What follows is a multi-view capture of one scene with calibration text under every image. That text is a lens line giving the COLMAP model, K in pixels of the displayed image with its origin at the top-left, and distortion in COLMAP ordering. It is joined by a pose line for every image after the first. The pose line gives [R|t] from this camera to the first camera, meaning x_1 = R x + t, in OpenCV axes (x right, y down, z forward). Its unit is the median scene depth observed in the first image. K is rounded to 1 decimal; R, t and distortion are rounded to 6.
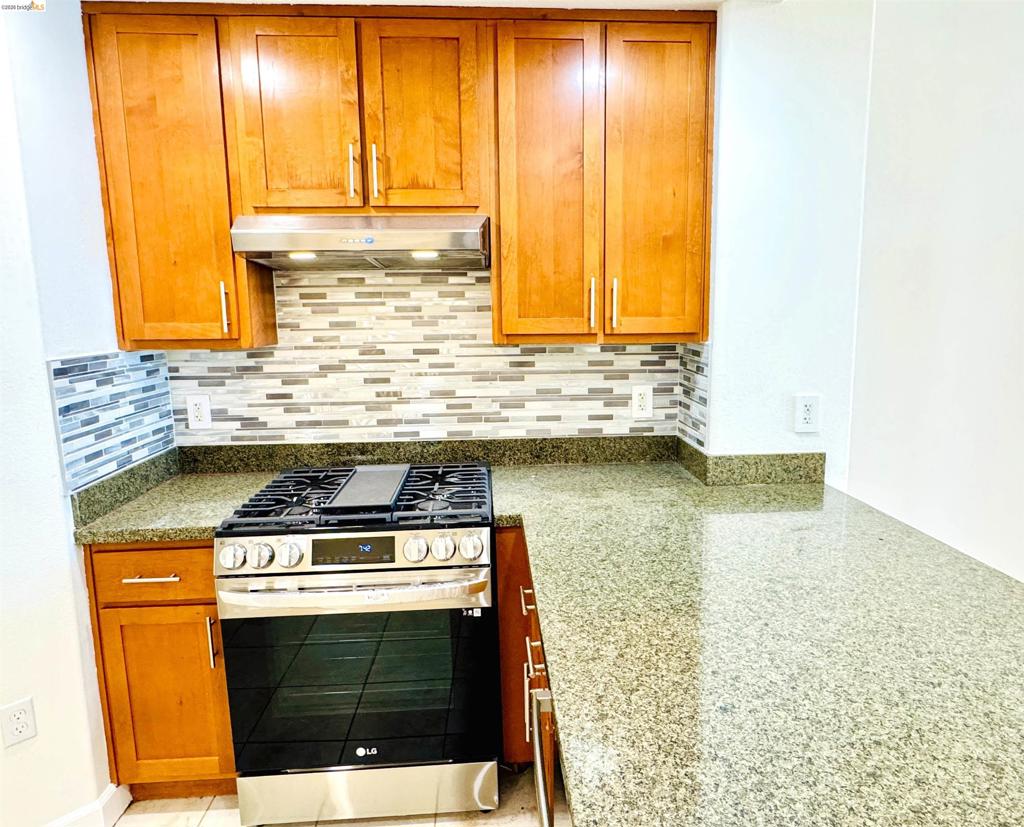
lens RADIAL K [[664.2, 0, 536.9], [0, 664.2, 416.0], [0, 0, 1]] dist [-0.010514, 0.002540]
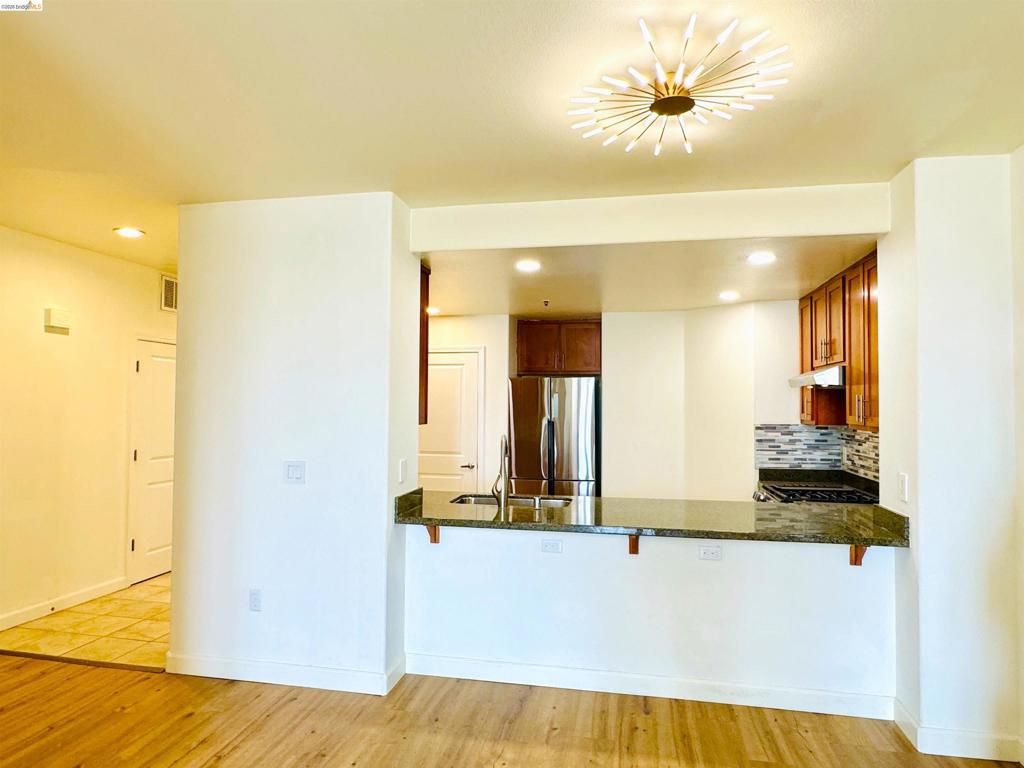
lens RADIAL K [[634.4, 0, 509.3], [0, 634.4, 381.8], [0, 0, 1]] dist [0.001595, -0.000585]
pose [[-0.270588, -0.024310, -0.962388, 1.928371], [-0.150534, 0.988452, 0.017356, -0.122091], [0.950853, 0.149569, -0.271123, 0.521931]]
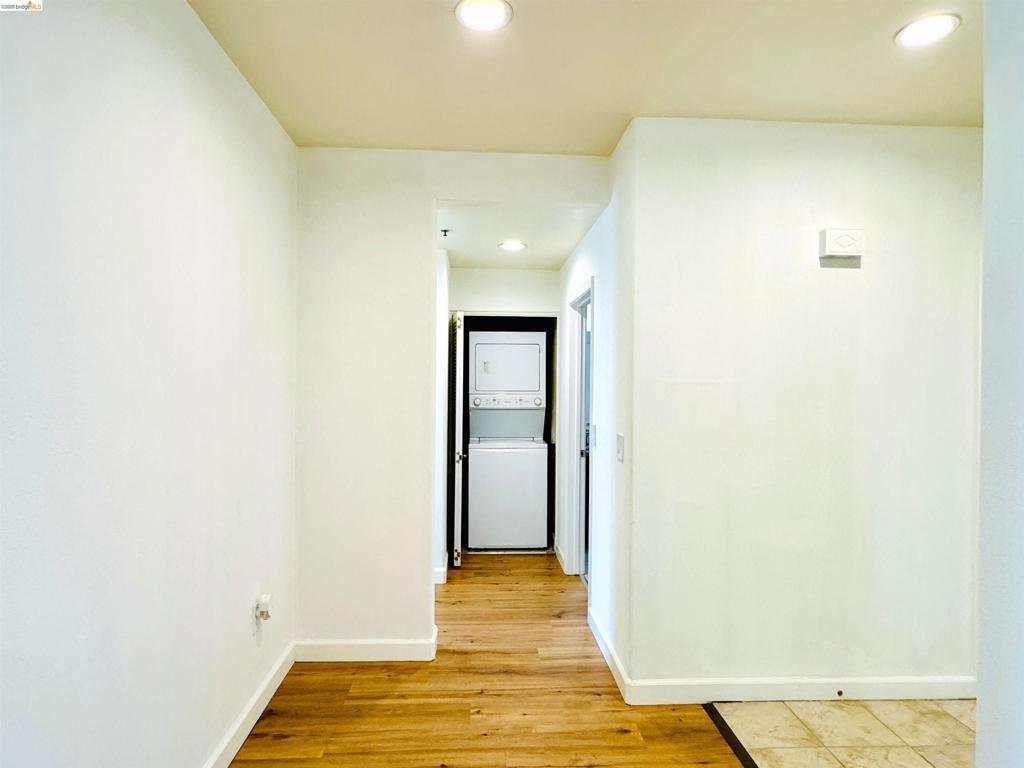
lens RADIAL K [[606.4, 0, 509.2], [0, 606.4, 383.6], [0, 0, 1]] dist [-0.003772, 0.001044]
pose [[-0.999696, 0.009352, 0.022810, 1.016835], [0.012693, 0.988442, 0.151070, 0.020397], [-0.021134, 0.151314, -0.988260, -0.144651]]
